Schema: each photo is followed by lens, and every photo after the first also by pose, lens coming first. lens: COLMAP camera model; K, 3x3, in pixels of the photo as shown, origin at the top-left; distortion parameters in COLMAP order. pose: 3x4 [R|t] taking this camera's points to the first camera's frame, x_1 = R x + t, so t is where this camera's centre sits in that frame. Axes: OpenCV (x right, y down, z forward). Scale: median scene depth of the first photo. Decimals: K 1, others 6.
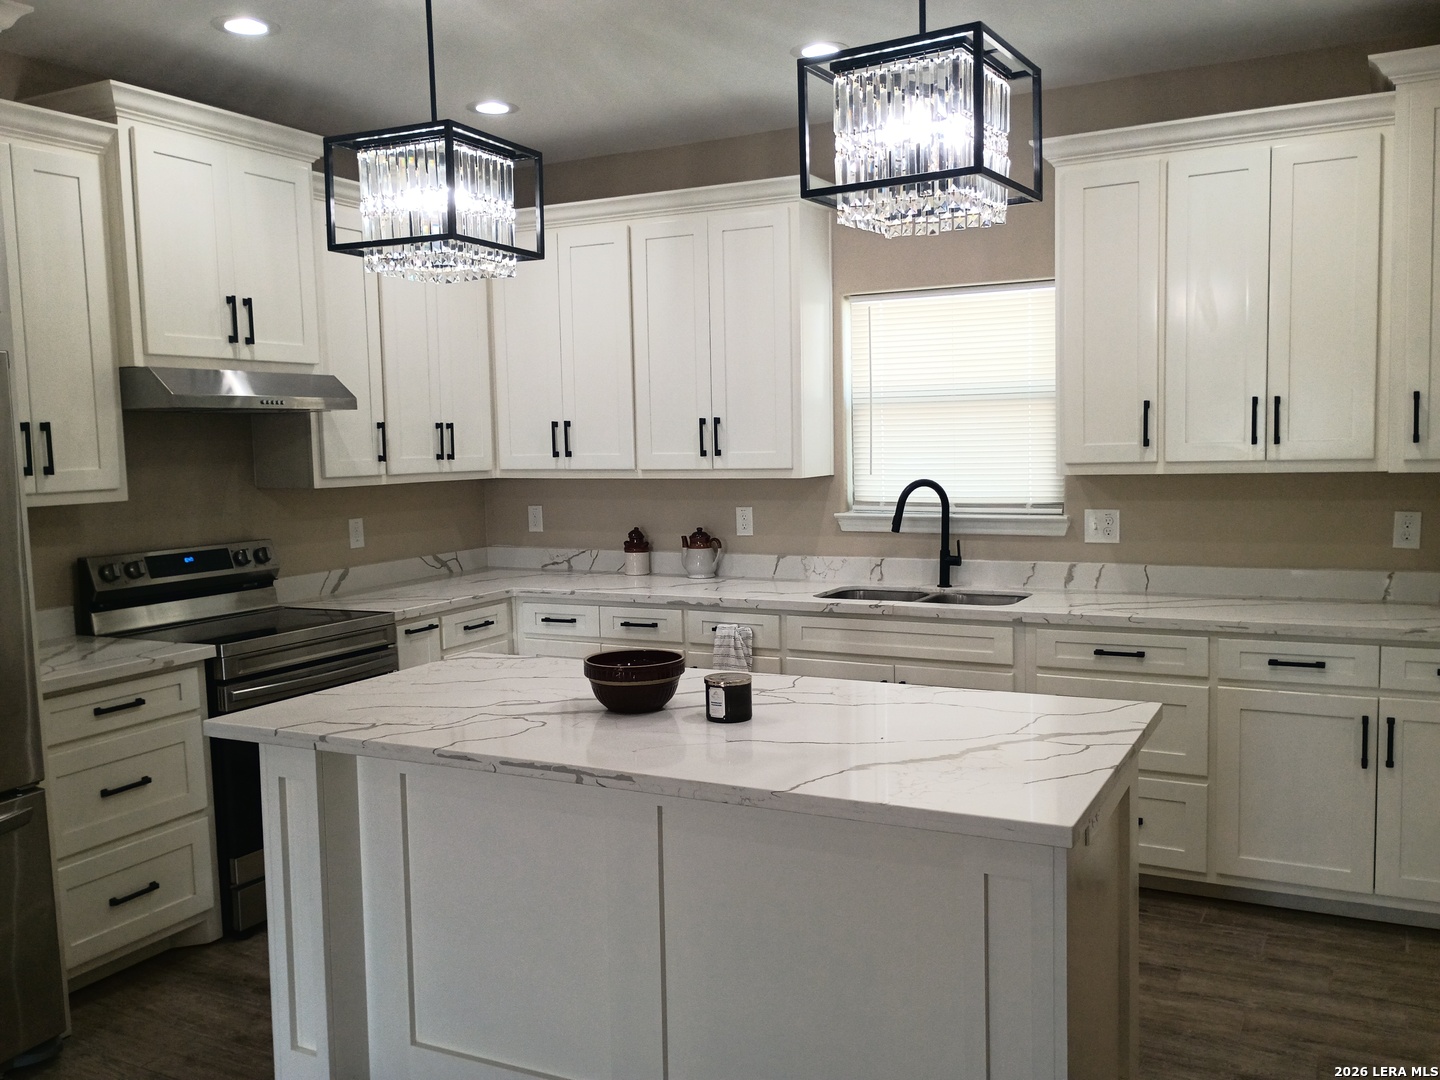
lens RADIAL K [[1248.0, 0, 720.0], [0, 1248.0, 540.0], [0, 0, 1]] dist [0.013897, 0.003051]
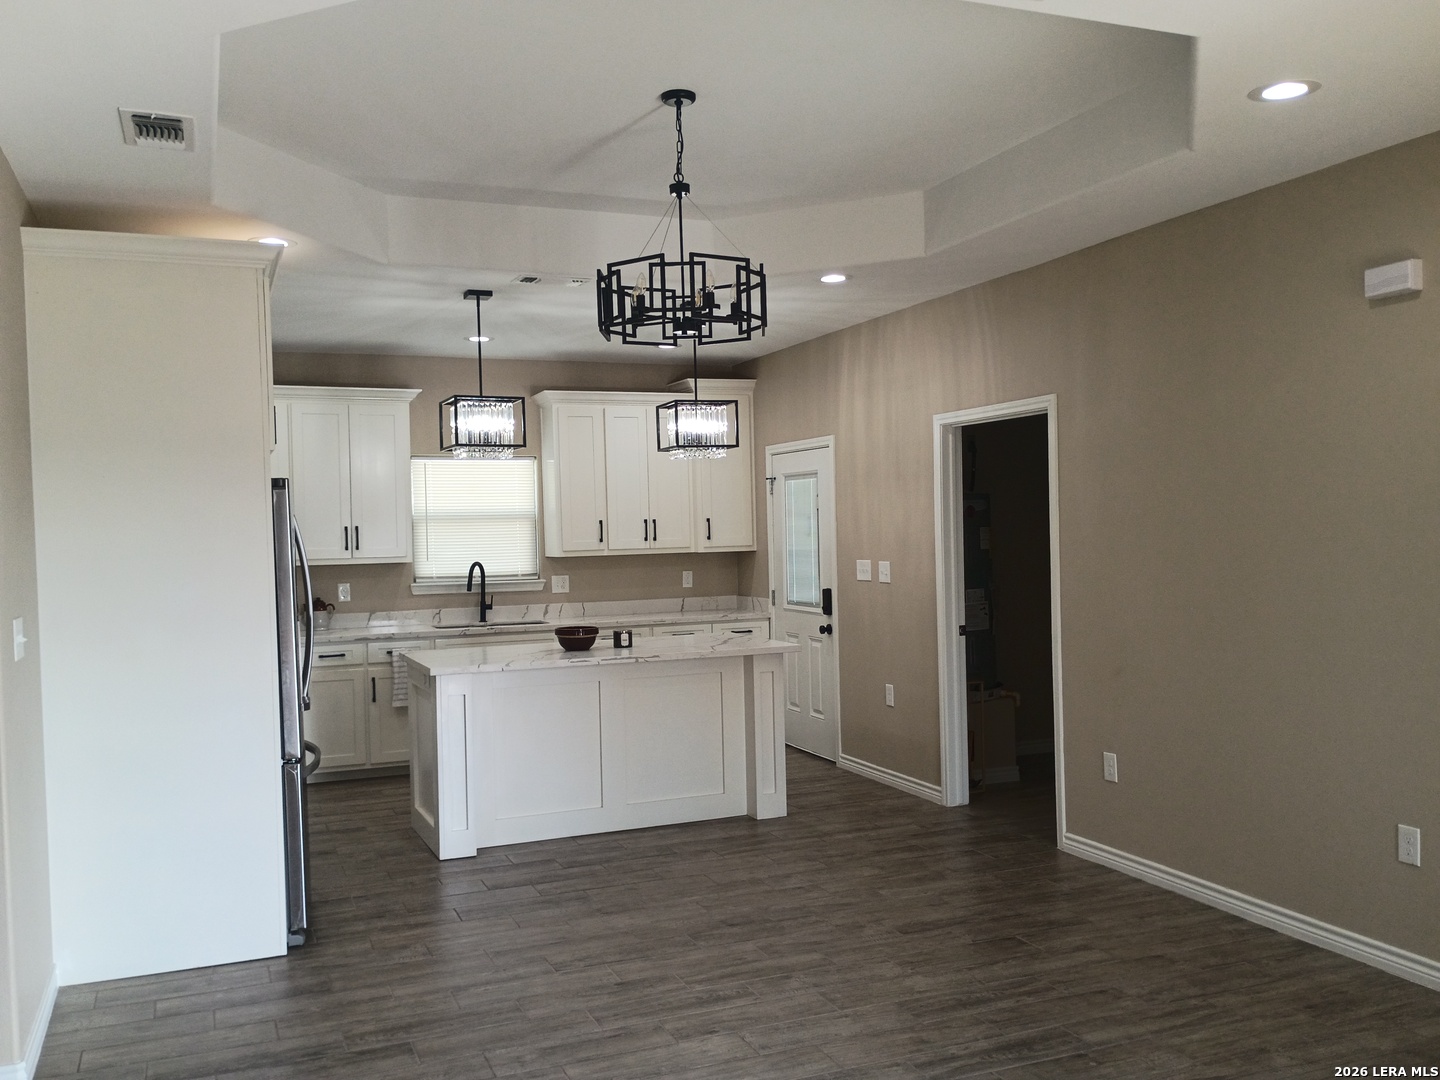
lens RADIAL K [[1248.0, 0, 720.0], [0, 1248.0, 540.0], [0, 0, 1]] dist [0.013897, 0.003051]
pose [[0.626419, 0.002097, 0.779484, -1.032968], [0.070270, 0.995773, -0.059150, 0.051928], [-0.776313, 0.091827, 0.623623, -0.401501]]
